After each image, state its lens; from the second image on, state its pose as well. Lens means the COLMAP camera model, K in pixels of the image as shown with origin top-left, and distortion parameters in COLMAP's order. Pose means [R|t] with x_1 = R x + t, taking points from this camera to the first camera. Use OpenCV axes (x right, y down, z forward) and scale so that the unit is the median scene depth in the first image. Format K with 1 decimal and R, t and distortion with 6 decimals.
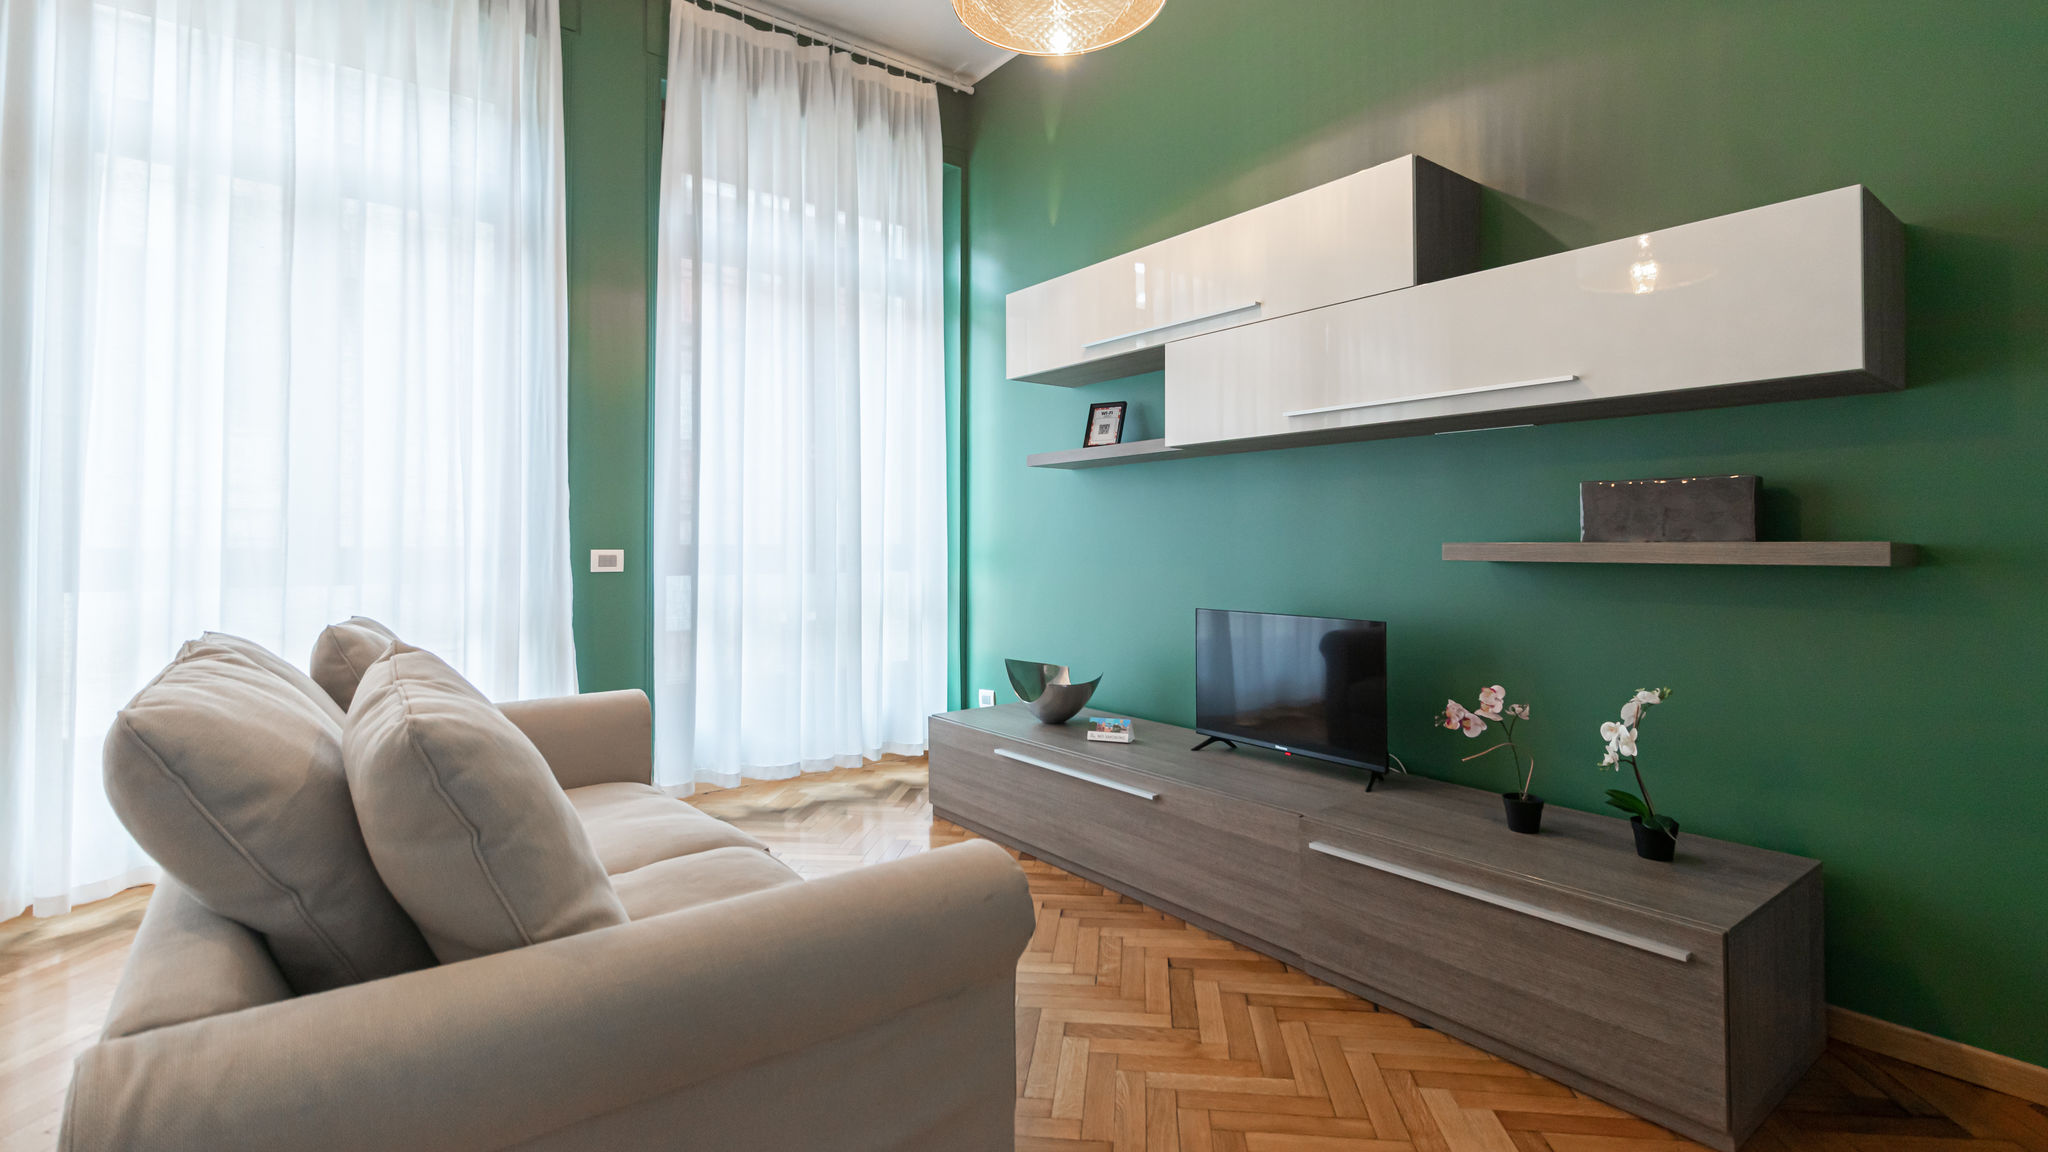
lens RADIAL K [[944.5, 0, 1023.3], [0, 944.5, 527.2], [0, 0, 1]] dist [0.000062, -0.000011]
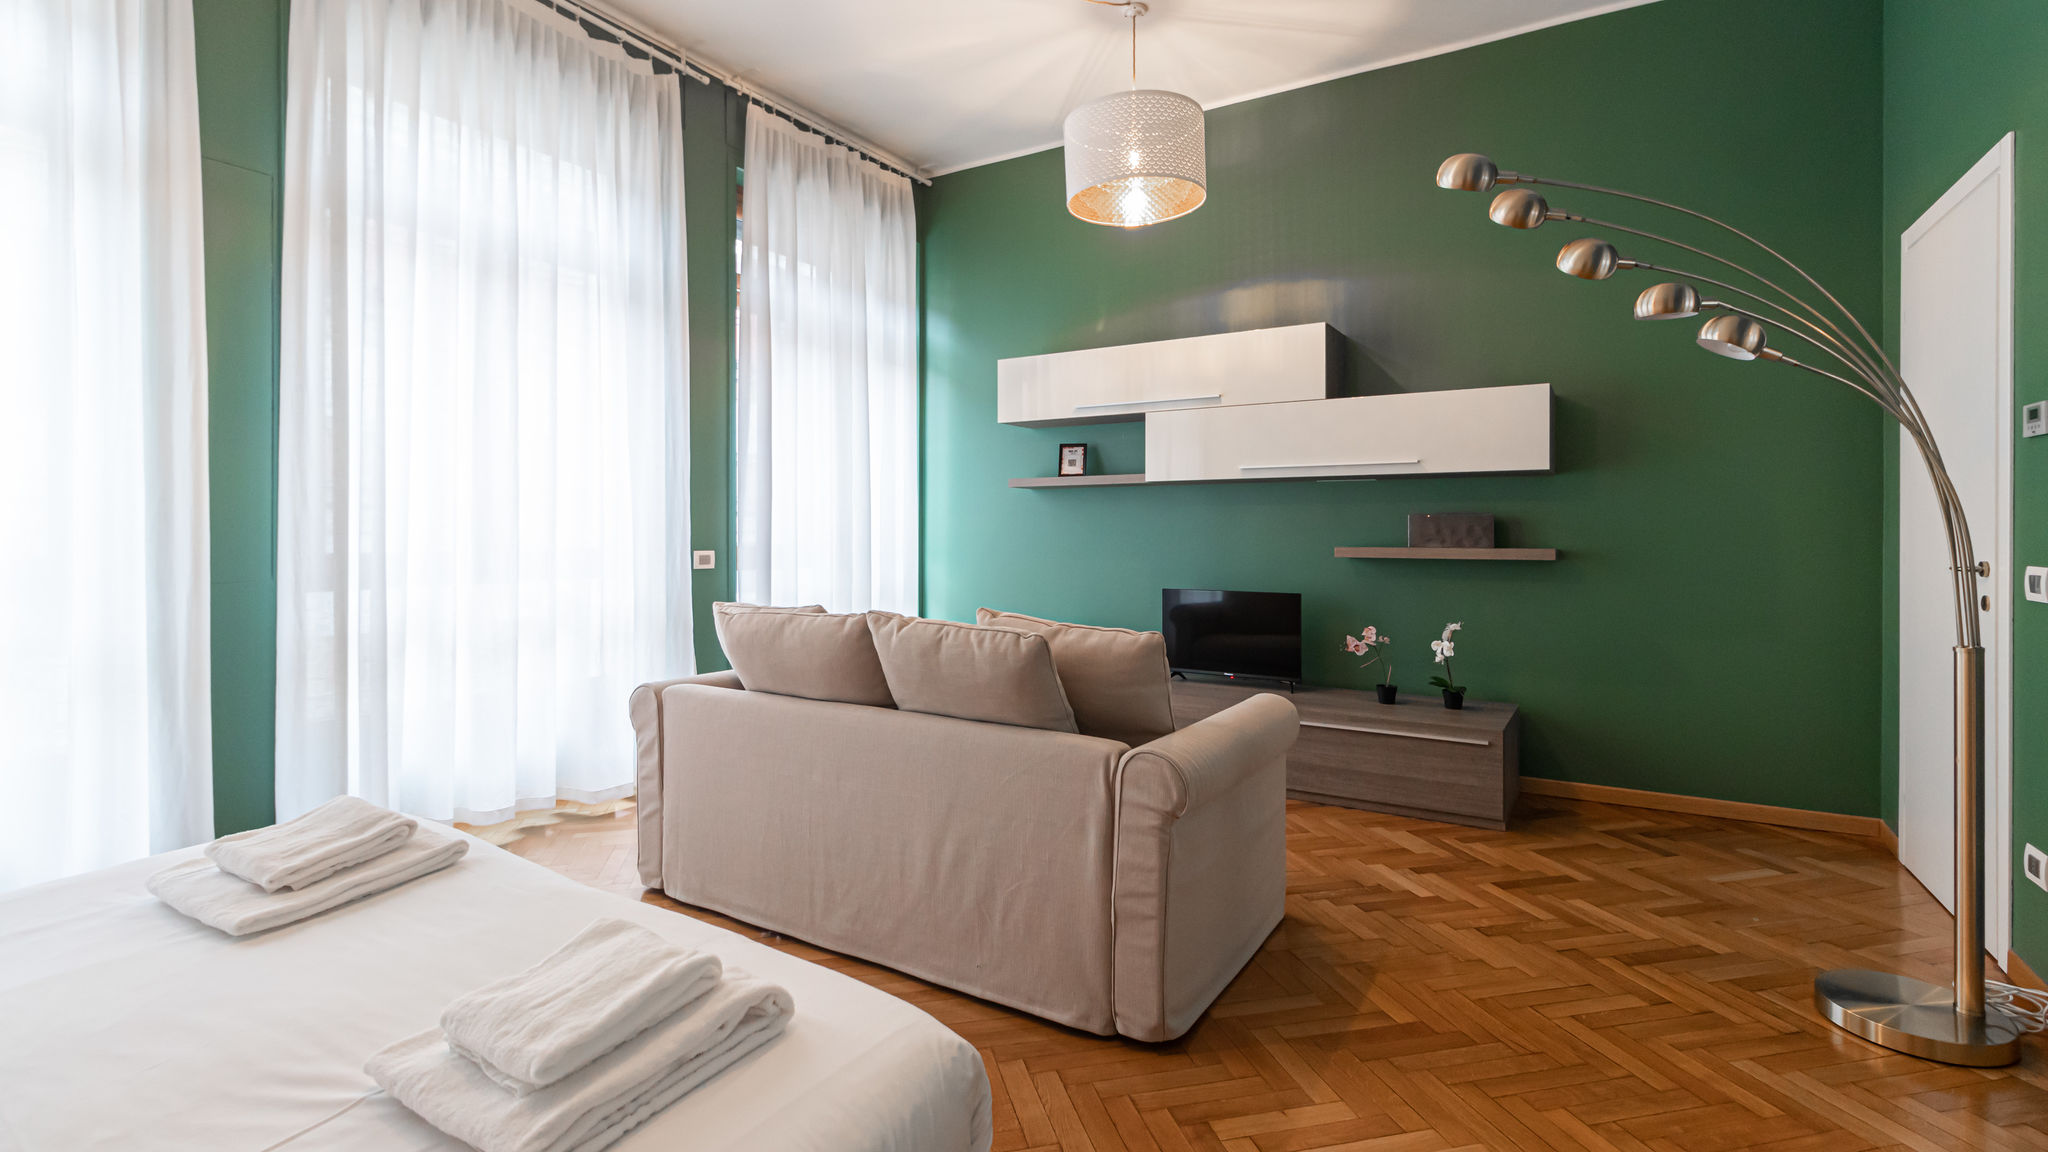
lens RADIAL K [[944.5, 0, 1023.3], [0, 944.5, 527.2], [0, 0, 1]] dist [0.000062, -0.000011]
pose [[0.939622, 0.003968, 0.342192, -0.530253], [-0.008105, 0.999910, 0.010661, -0.026134], [-0.342119, -0.012791, 0.939569, -0.336003]]
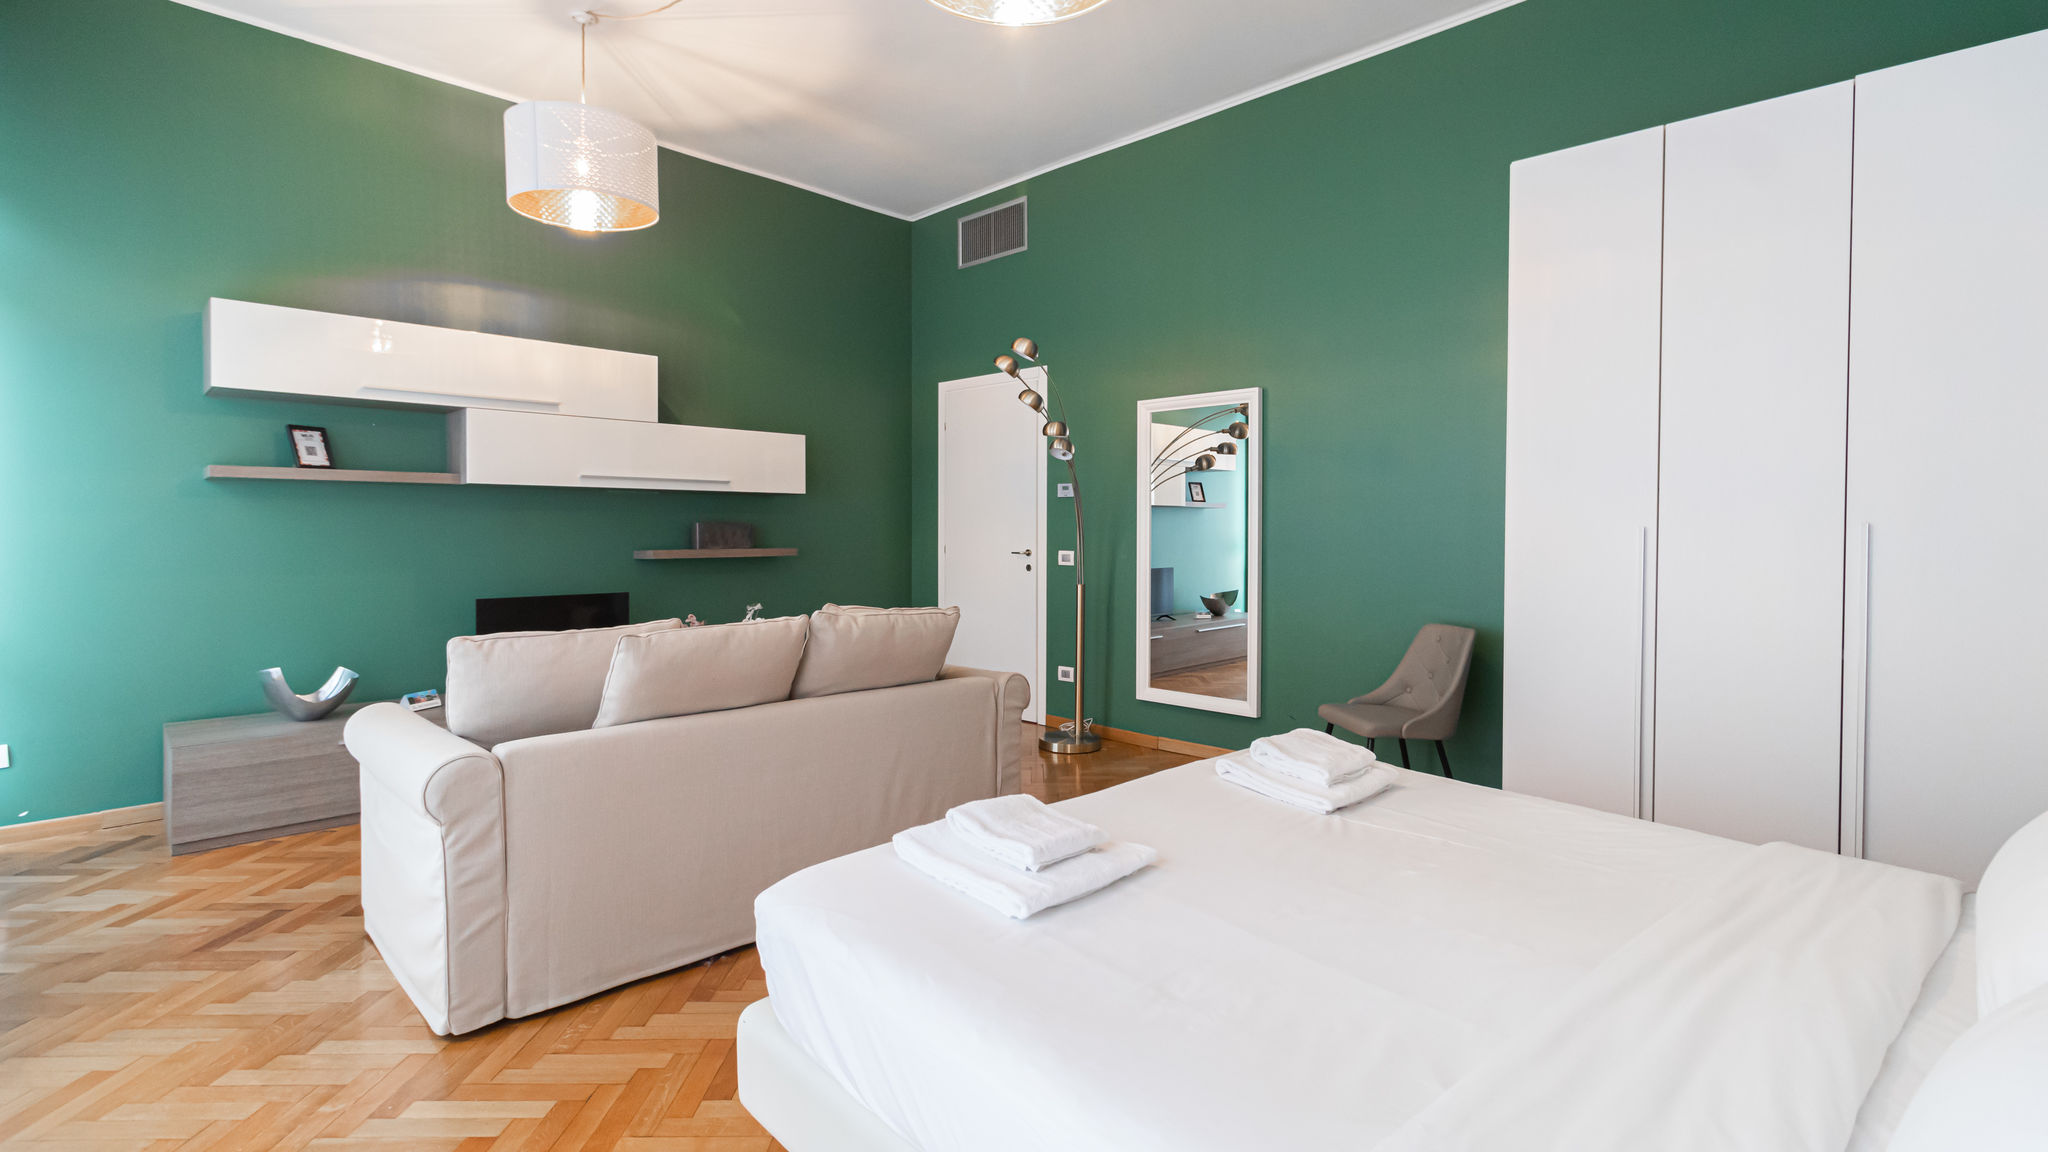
lens RADIAL K [[945.0, 0, 1029.5], [0, 945.0, 539.4], [0, 0, 1]] dist [0.006365, 0.000491]
pose [[-0.133230, -0.005682, 0.991069, -1.289957], [-0.016598, 0.999856, 0.003501, -0.021296], [-0.990946, -0.015983, -0.133305, 0.363121]]
